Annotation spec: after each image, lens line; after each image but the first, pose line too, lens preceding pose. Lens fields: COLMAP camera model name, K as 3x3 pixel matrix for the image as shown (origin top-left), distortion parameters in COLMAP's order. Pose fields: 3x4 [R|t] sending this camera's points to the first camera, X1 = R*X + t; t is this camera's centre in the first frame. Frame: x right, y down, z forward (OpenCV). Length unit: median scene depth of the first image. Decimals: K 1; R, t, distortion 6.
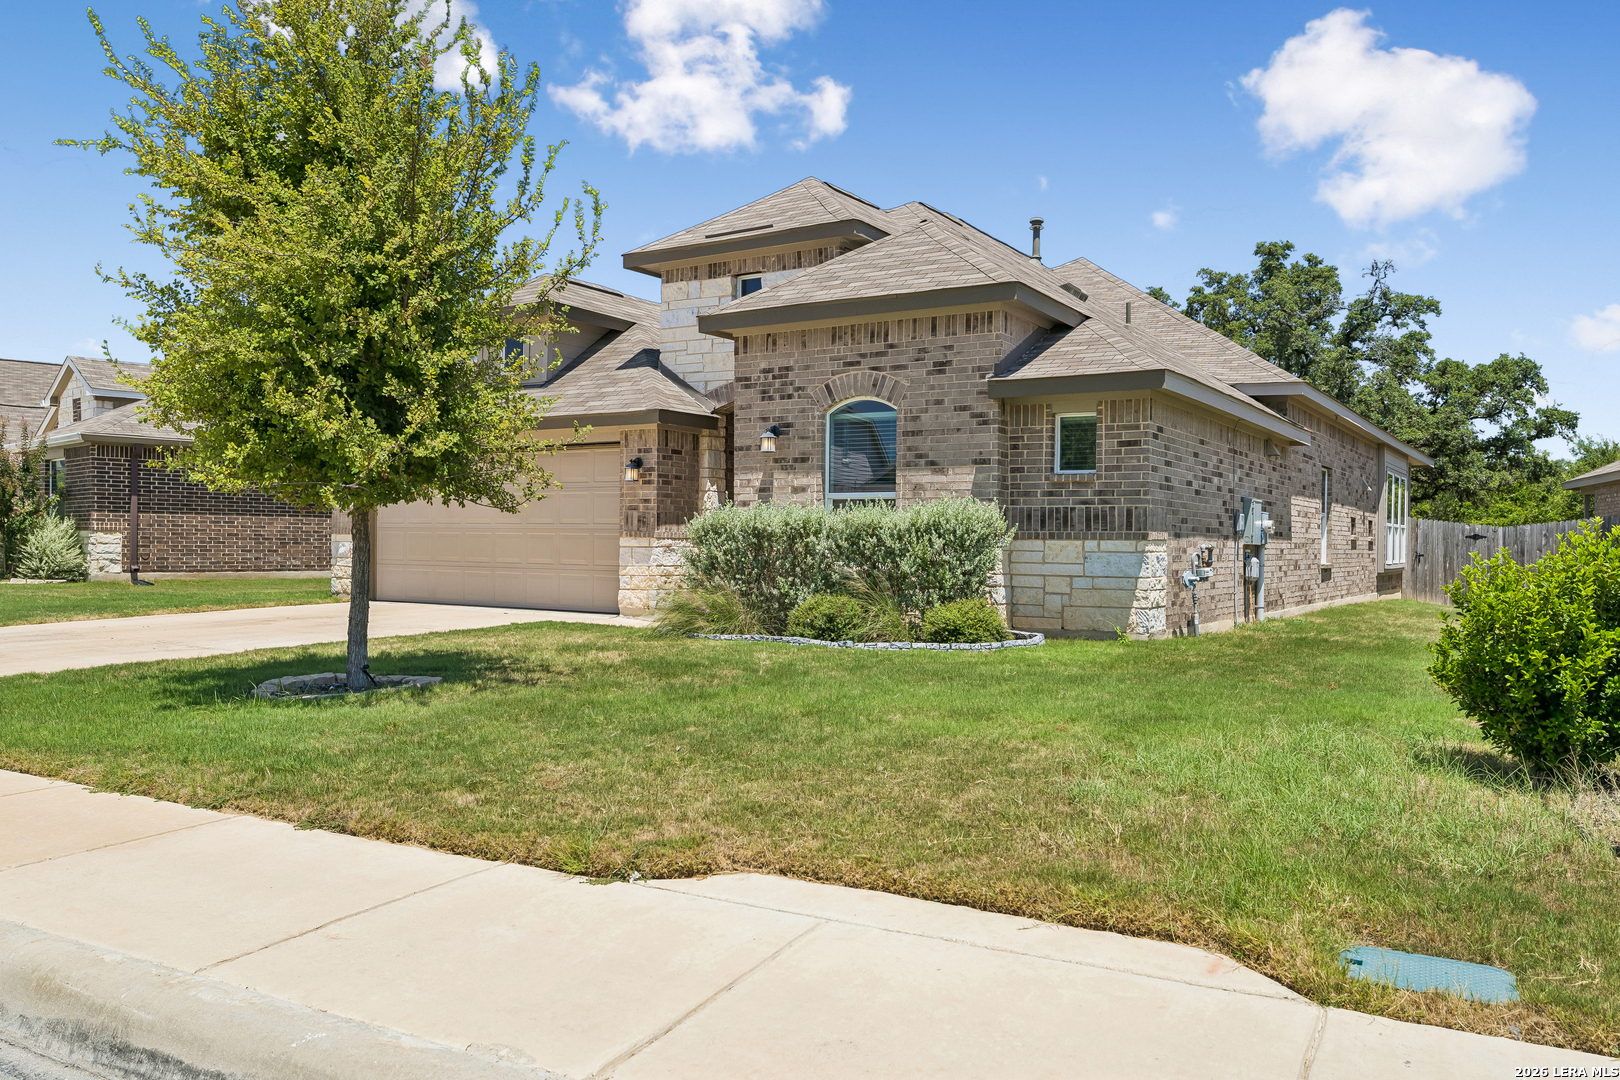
lens RADIAL K [[1226.8, 0, 812.3], [0, 1226.8, 533.8], [0, 0, 1]] dist [0.008531, -0.001484]
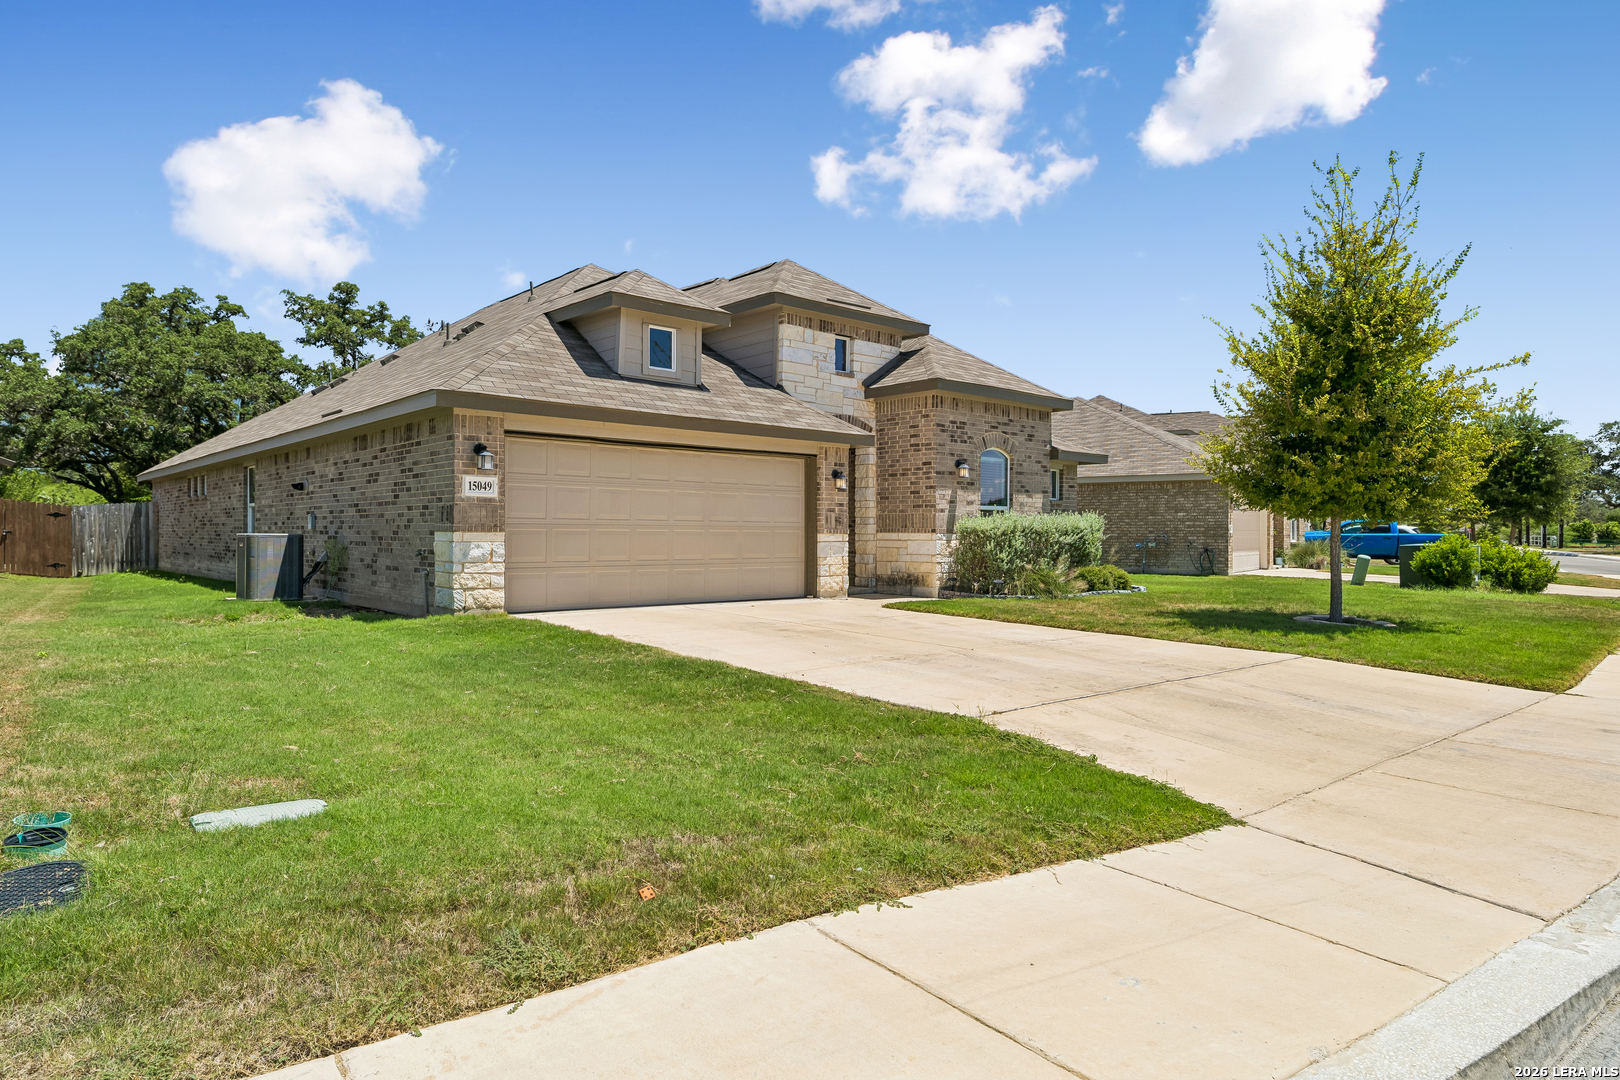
lens RADIAL K [[945.2, 0, 813.4], [0, 945.2, 546.7], [0, 0, 1]] dist [0.002081, 0.000860]
pose [[0.274387, -0.021126, 0.961387, -1.070549], [-0.004625, 0.999718, 0.023288, -0.006293], [-0.961608, -0.010836, 0.274212, 0.757699]]
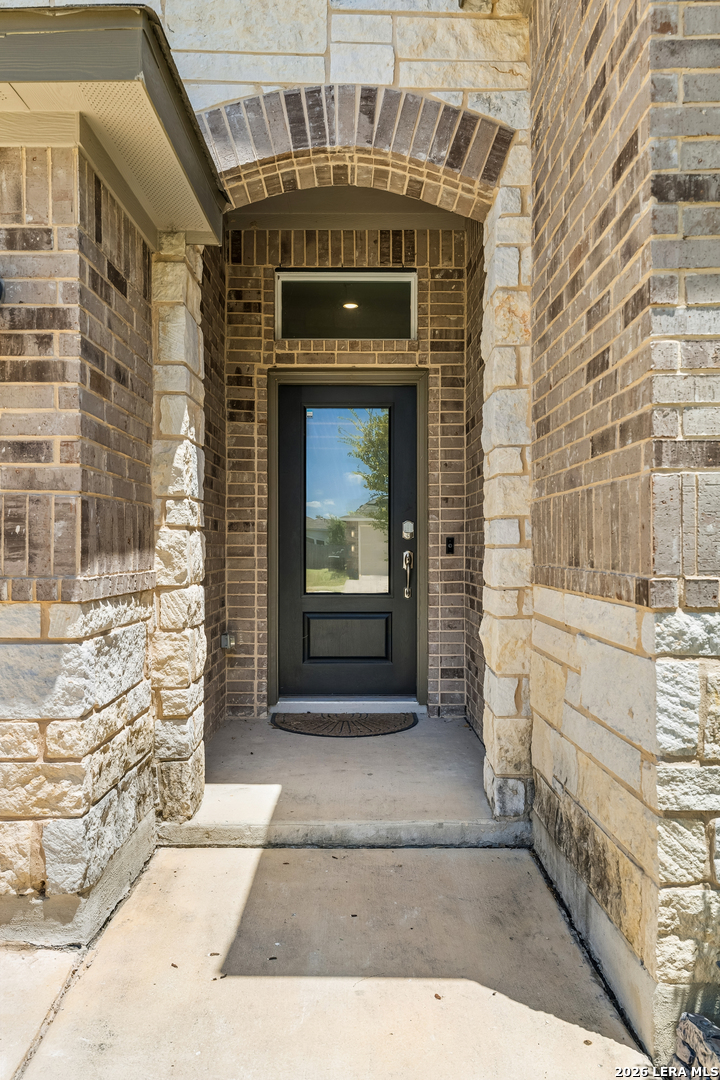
lens RADIAL K [[817.9, 0, 359.3], [0, 817.9, 541.5], [0, 0, 1]] dist [0.008531, -0.001484]
pose [[0.843212, -0.006504, 0.537543, -0.165614], [0.004054, 0.999975, 0.005739, -0.009544], [-0.537567, -0.002660, 0.843217, 0.826074]]
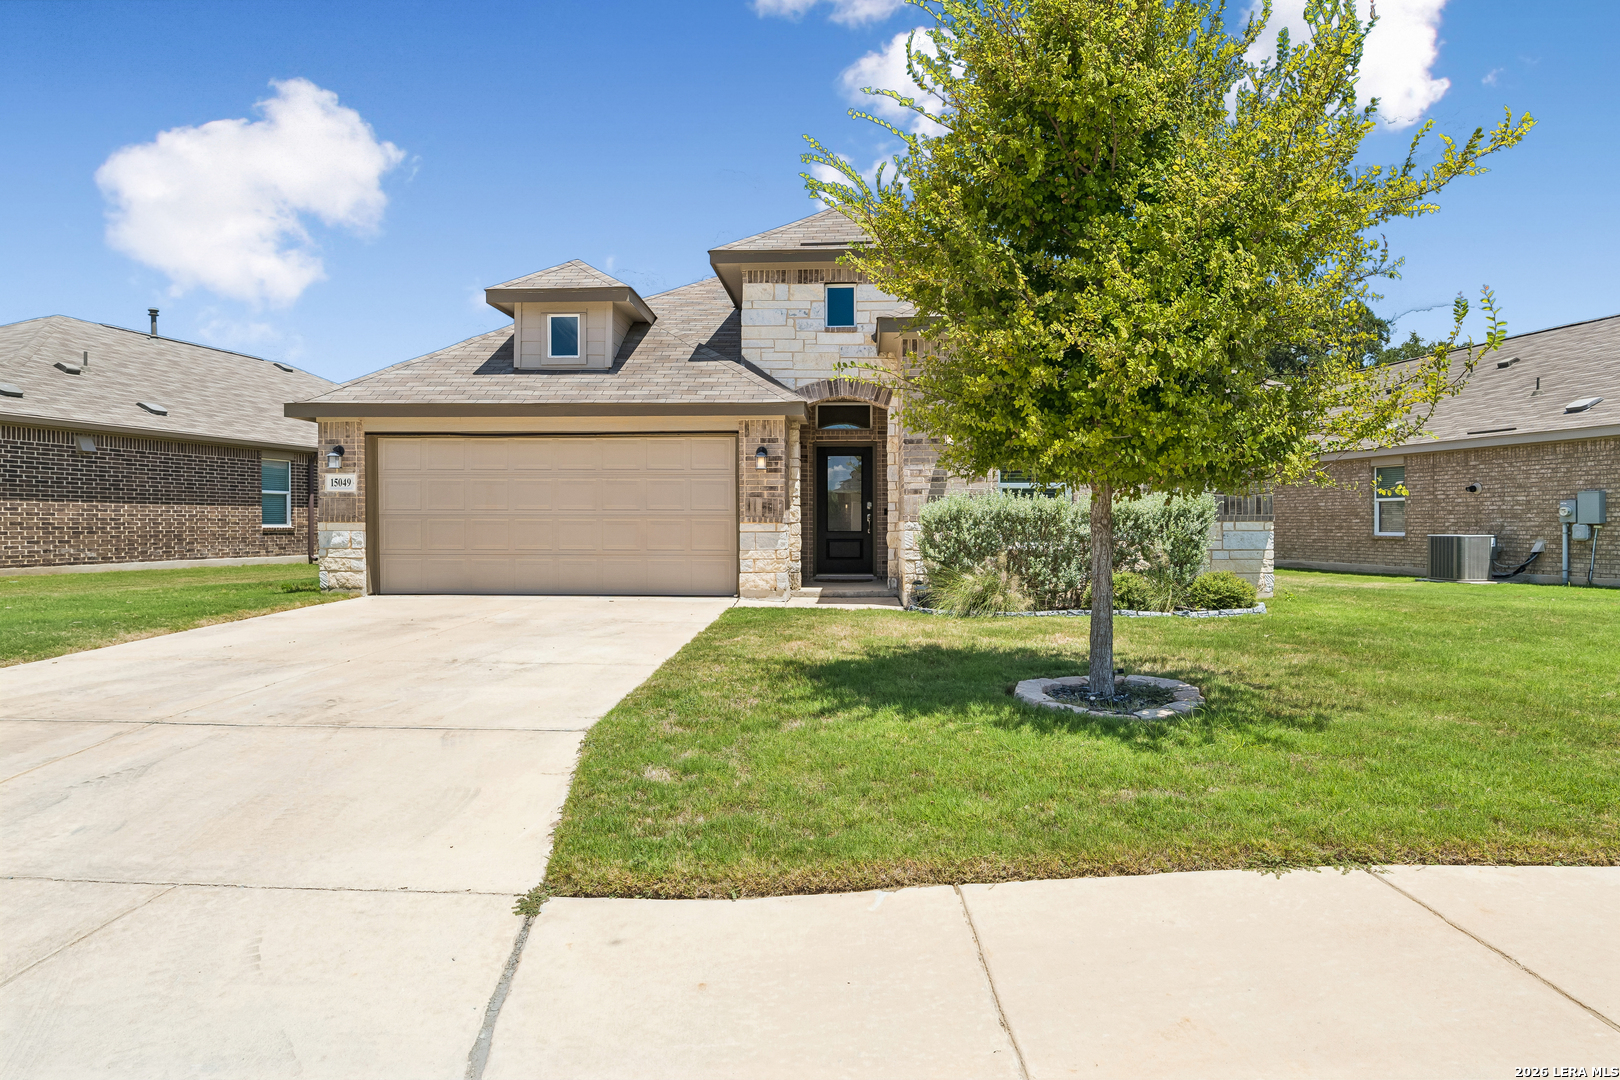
lens RADIAL K [[945.2, 0, 808.4], [0, 945.2, 528.6], [0, 0, 1]] dist [0.002081, 0.000860]
pose [[0.868398, -0.014631, 0.495652, -0.509845], [0.006168, 0.999806, 0.018705, -0.006992], [-0.495830, -0.013186, 0.868320, 0.276150]]
